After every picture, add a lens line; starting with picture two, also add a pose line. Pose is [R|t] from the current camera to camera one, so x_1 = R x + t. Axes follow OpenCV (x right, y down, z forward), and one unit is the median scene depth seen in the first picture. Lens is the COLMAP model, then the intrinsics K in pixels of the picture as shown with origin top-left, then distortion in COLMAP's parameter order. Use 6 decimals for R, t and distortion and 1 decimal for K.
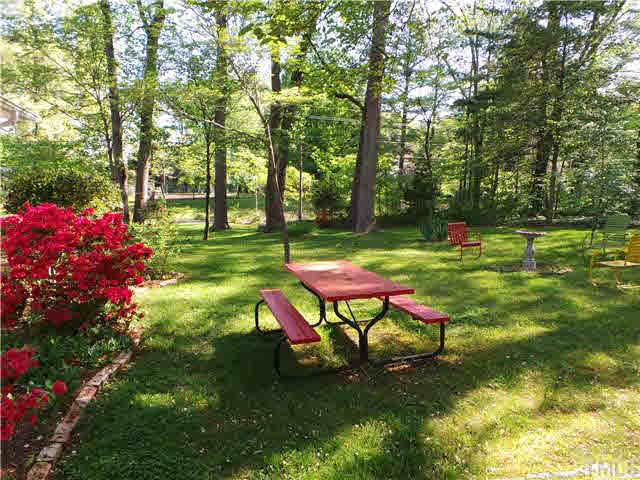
lens RADIAL K [[442.6, 0, 320.0], [0, 442.6, 240.0], [0, 0, 1]] dist [-0.004861, -0.002785]
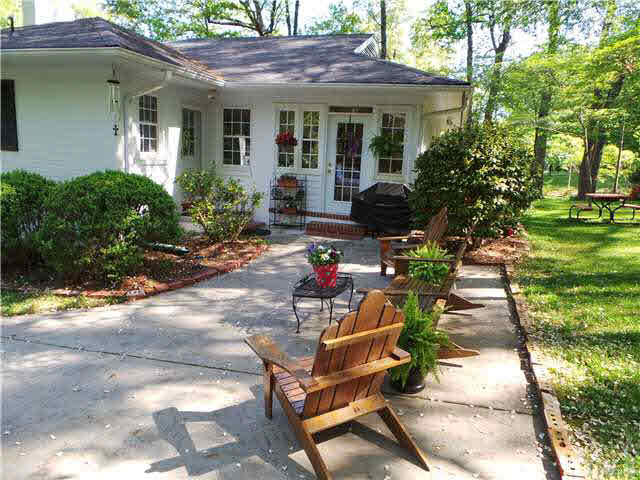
lens RADIAL K [[442.6, 0, 320.0], [0, 442.6, 240.0], [0, 0, 1]] dist [-0.004861, -0.002785]
pose [[0.797630, 0.092523, -0.596008, 0.031860], [-0.063899, 0.995566, 0.069034, 0.031286], [0.599753, -0.016979, 0.800005, -0.266433]]
